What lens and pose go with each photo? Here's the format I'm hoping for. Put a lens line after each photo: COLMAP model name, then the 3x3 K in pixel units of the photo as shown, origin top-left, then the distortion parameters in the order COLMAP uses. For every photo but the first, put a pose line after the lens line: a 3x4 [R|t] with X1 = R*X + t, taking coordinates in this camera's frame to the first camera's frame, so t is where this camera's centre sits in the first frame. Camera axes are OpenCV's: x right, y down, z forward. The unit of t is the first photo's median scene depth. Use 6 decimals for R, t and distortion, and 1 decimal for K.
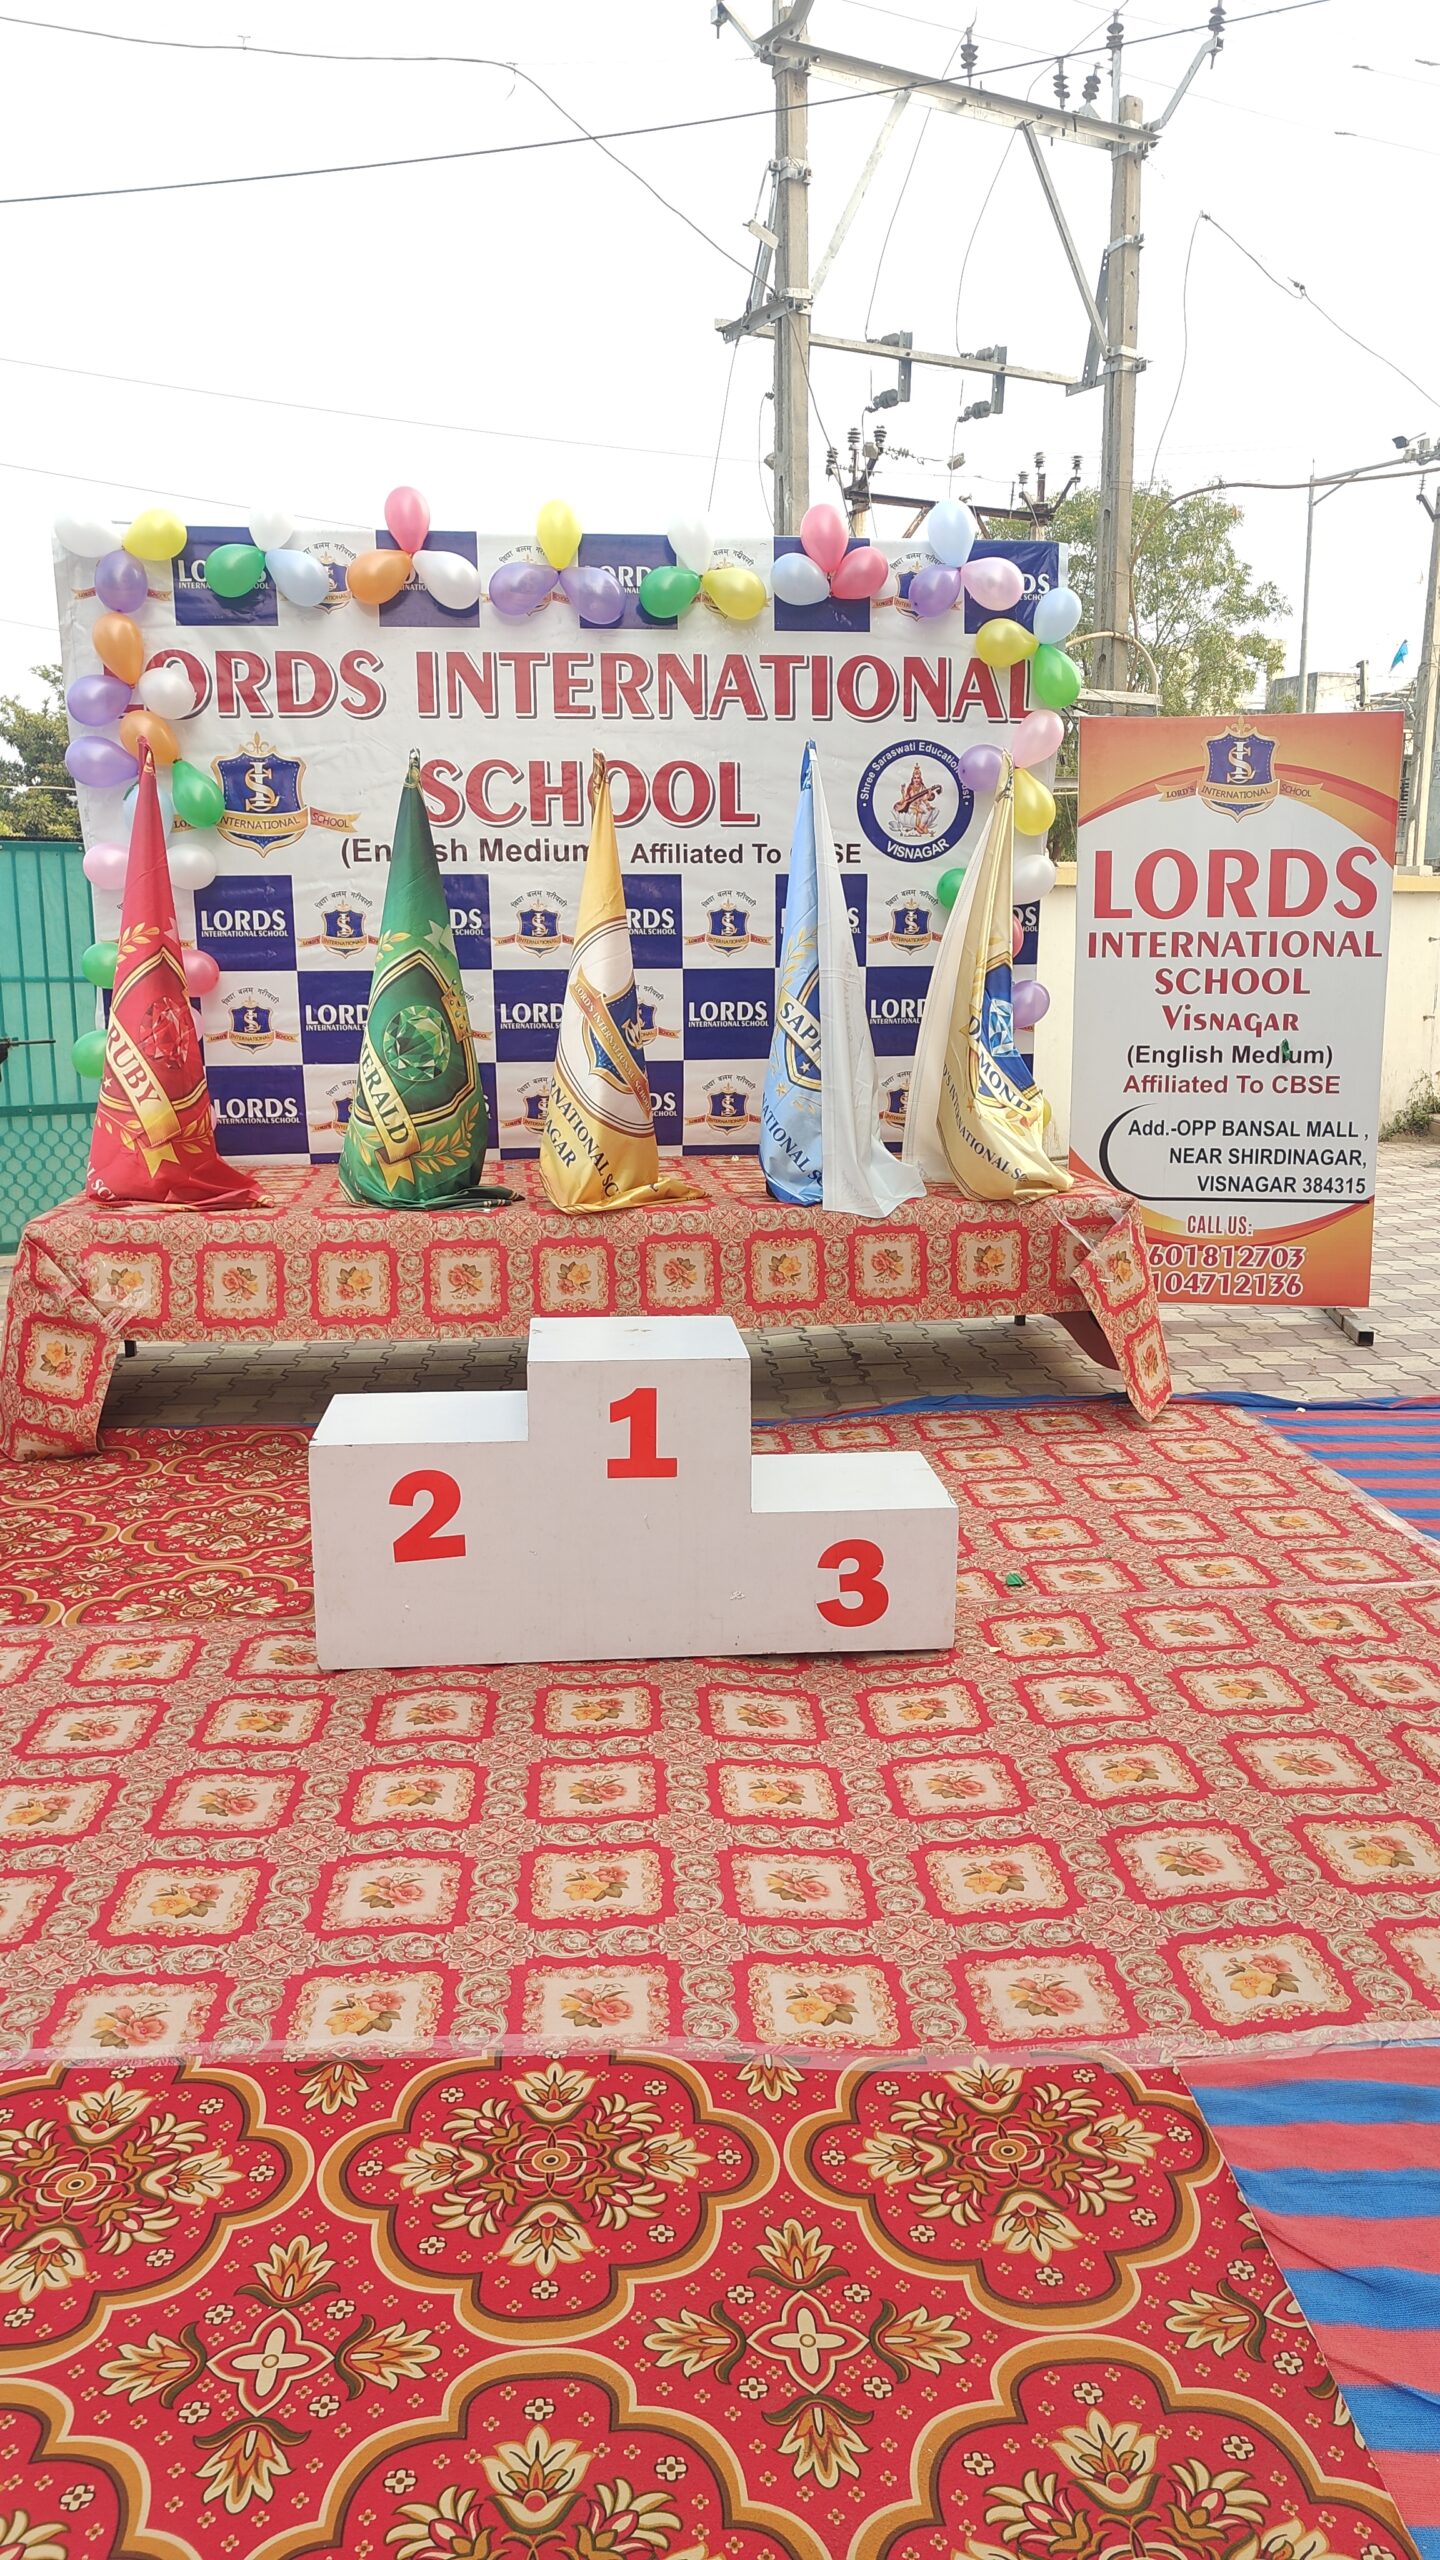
lens RADIAL K [[1765.2, 0, 735.0], [0, 1765.2, 1273.4], [0, 0, 1]] dist [0.012293, -0.000650]
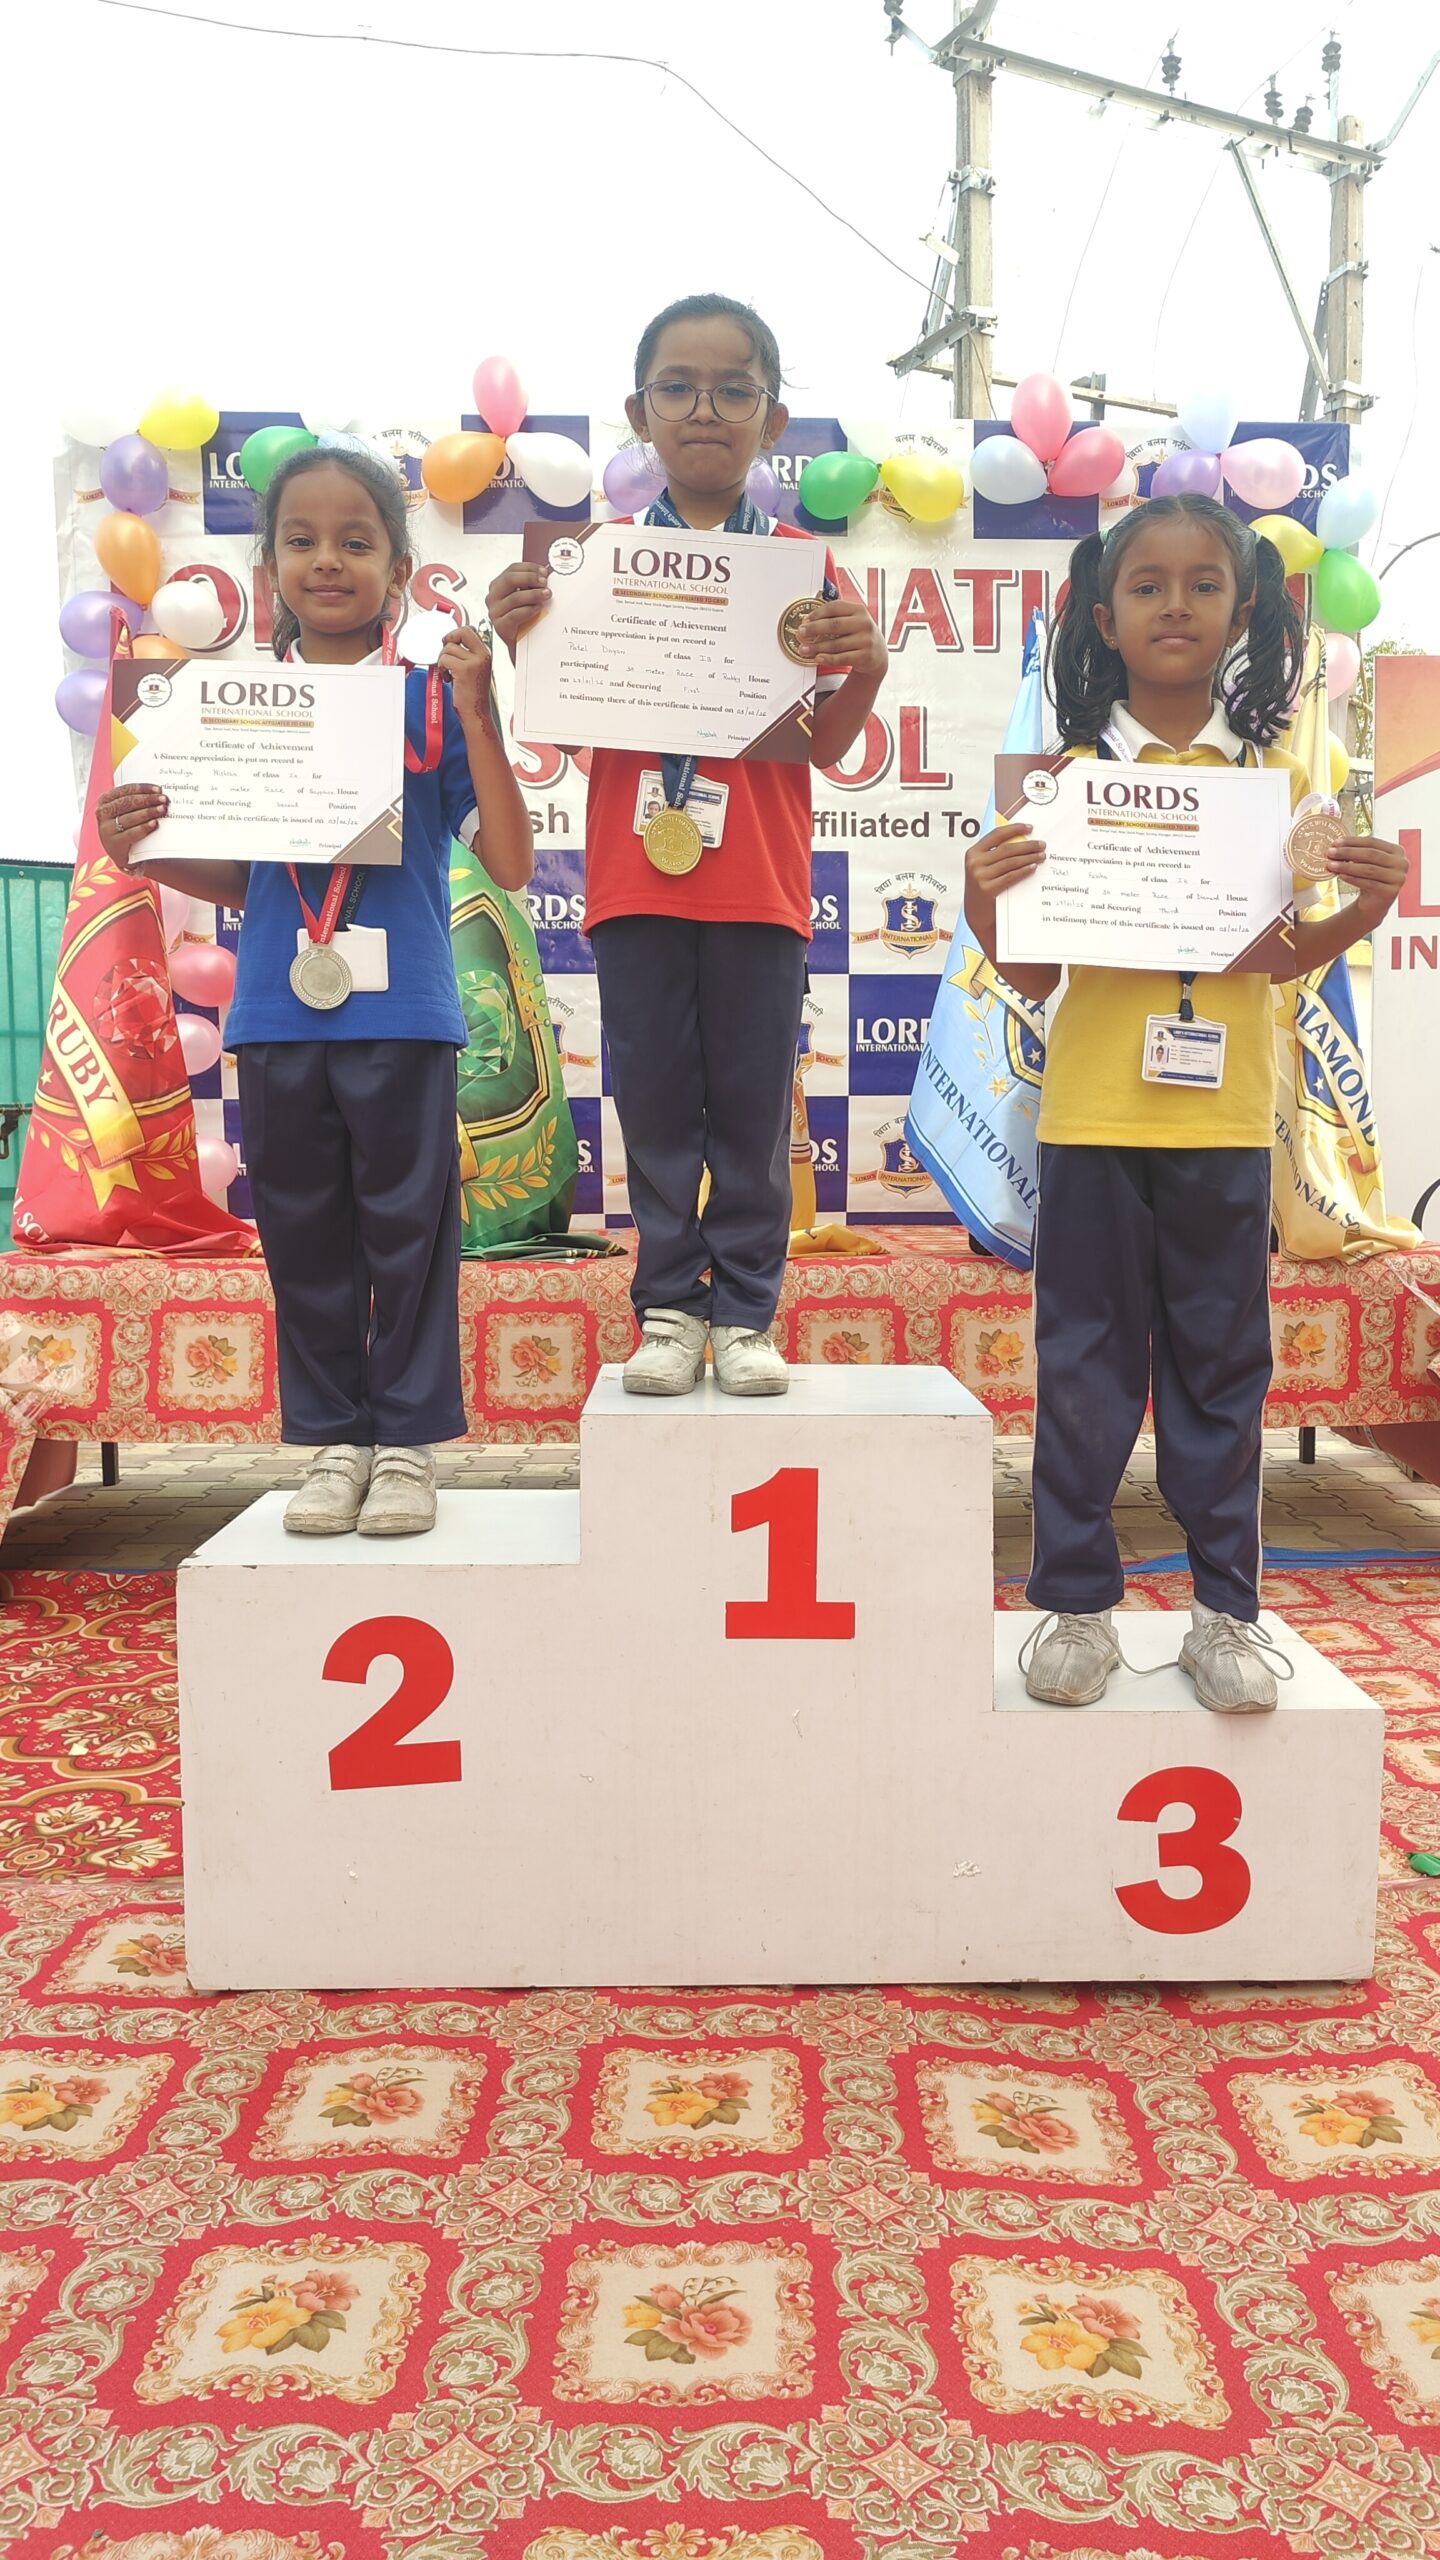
lens RADIAL K [[1802.2, 0, 763.6], [0, 1802.2, 1261.4], [0, 0, 1]] dist [0.002571, 0.033482]
pose [[0.997665, 0.004762, -0.068133, -0.014979], [-0.012496, 0.993455, -0.113538, 0.040187], [0.067146, 0.114125, 0.991195, 0.277217]]
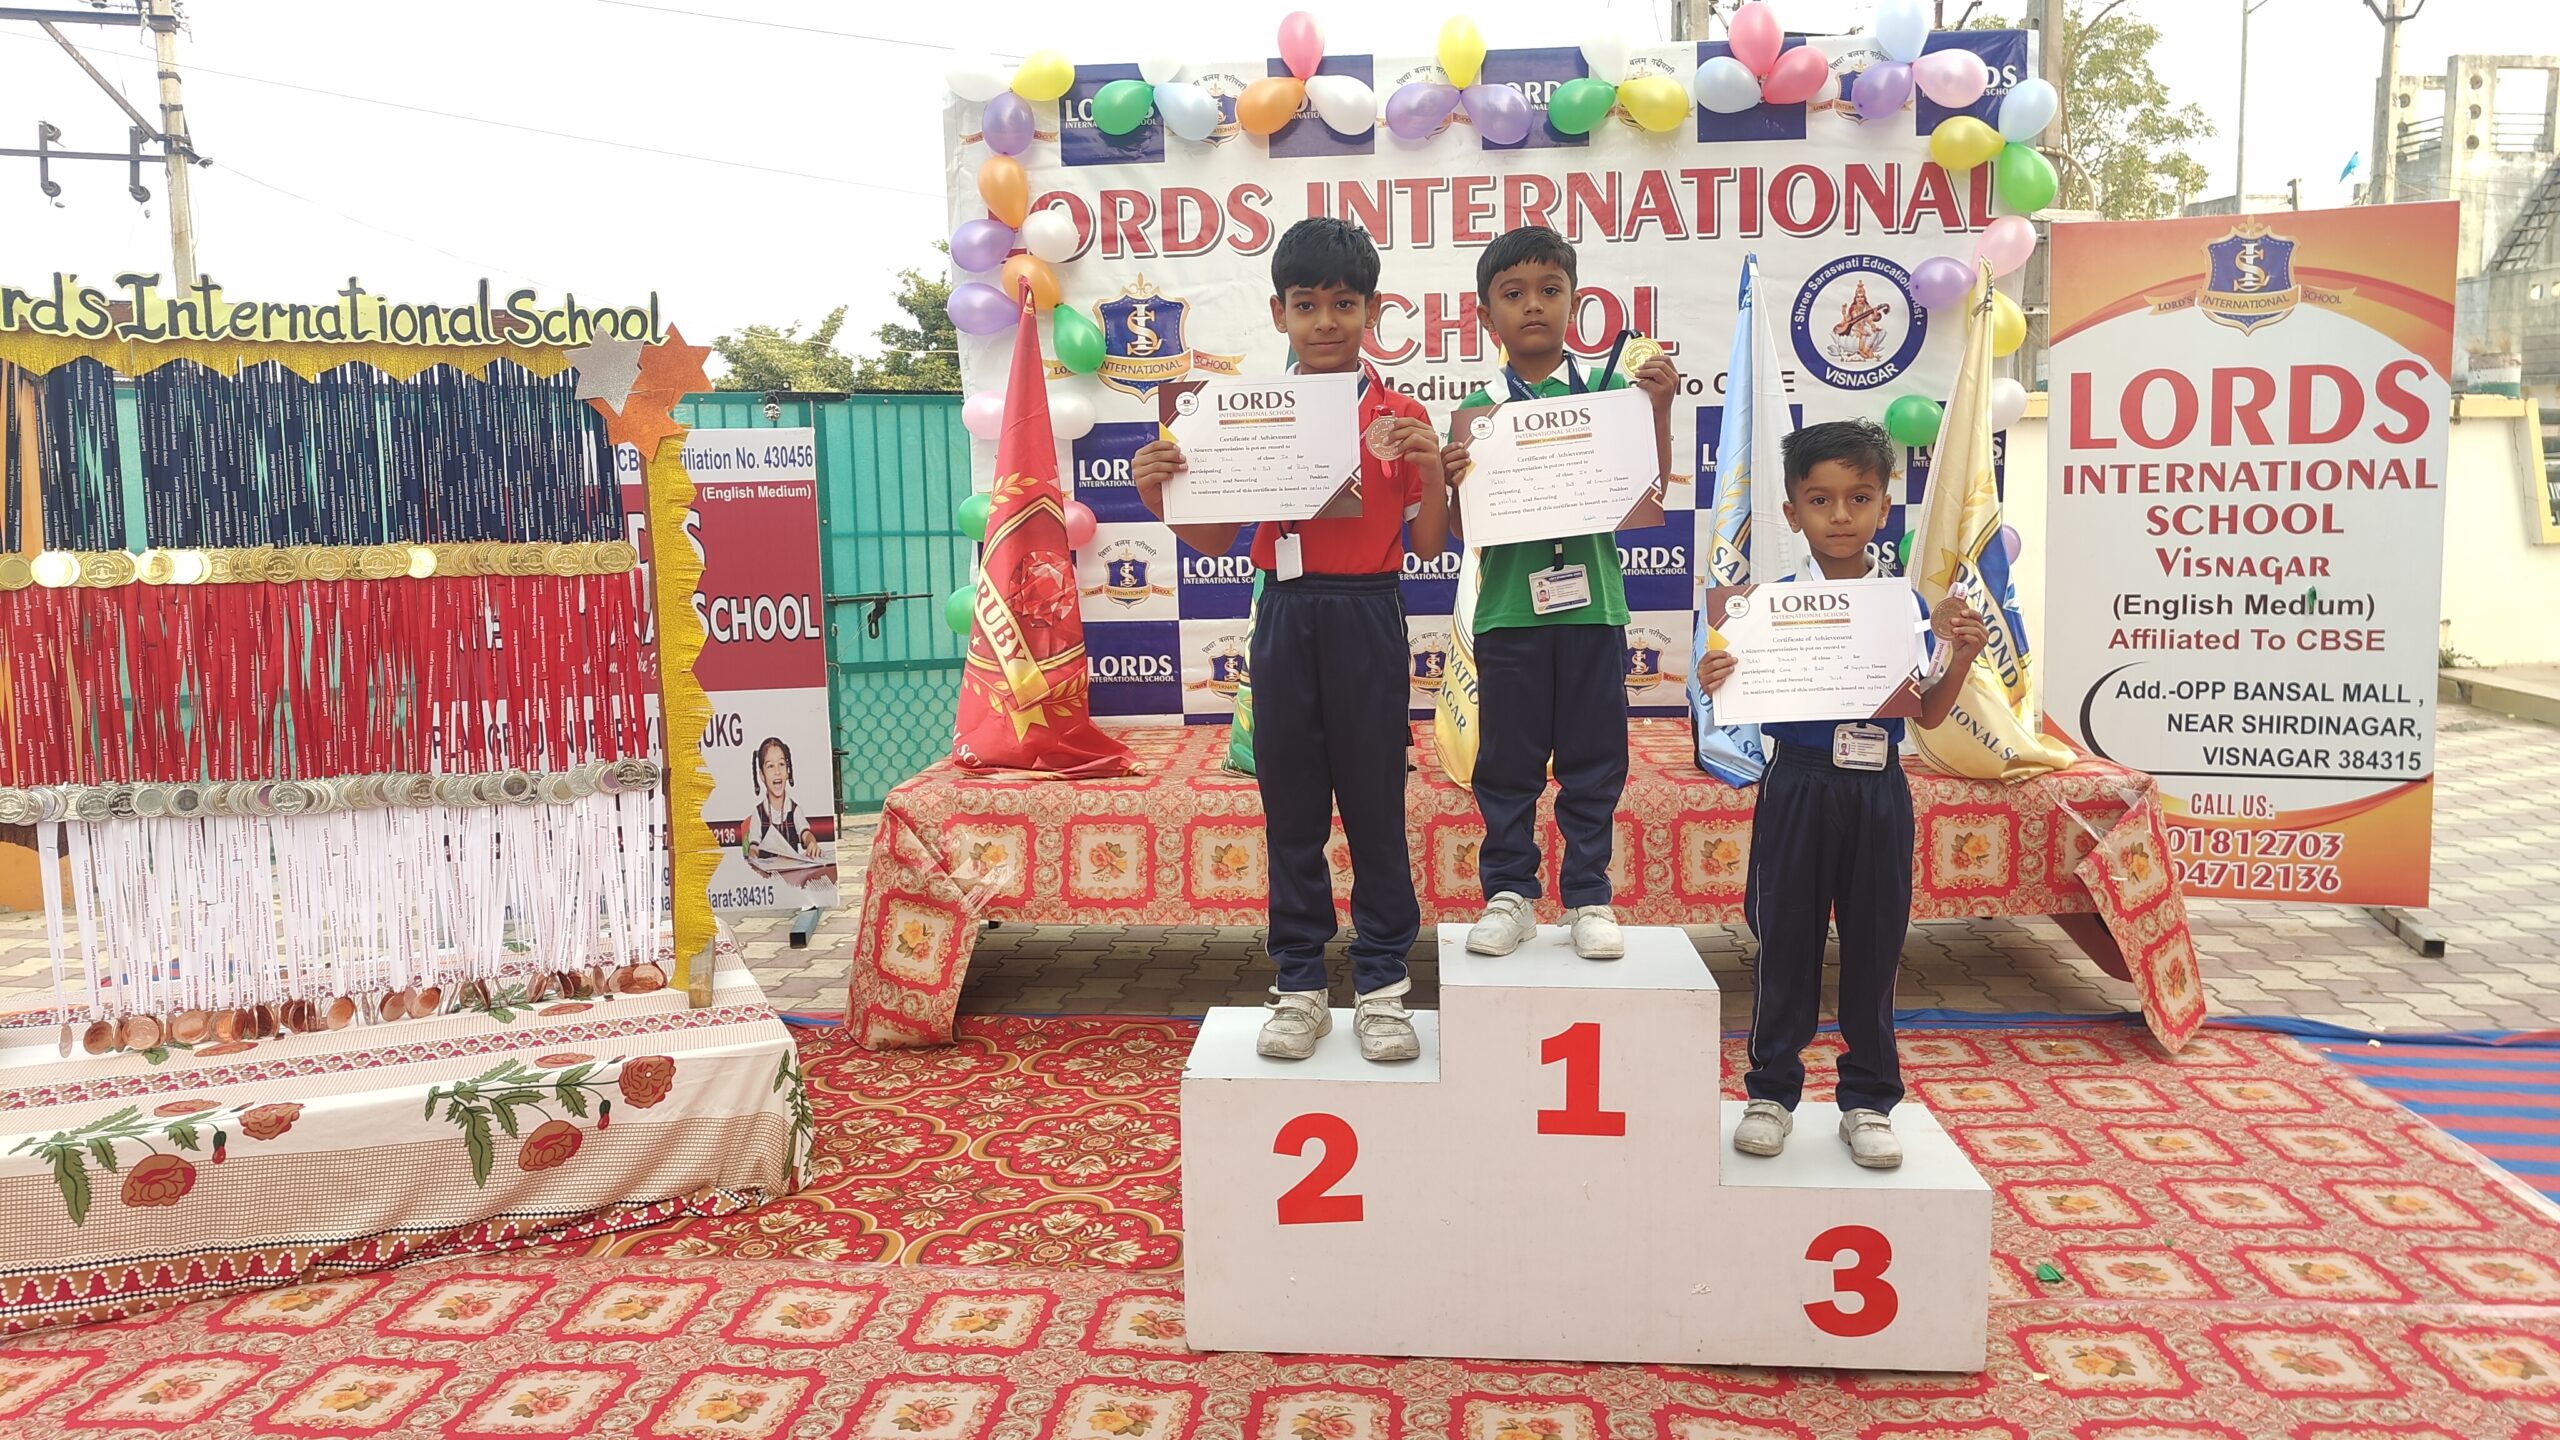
lens RADIAL K [[1765.2, 0, 1290.2], [0, 1765.2, 678.4], [0, 0, 1]] dist [0.012293, -0.000650]
pose [[0.985174, 0.003746, -0.171515, -0.028951], [-0.017353, 0.996810, -0.077906, -0.016783], [0.170676, 0.079727, 0.982096, 0.104251]]
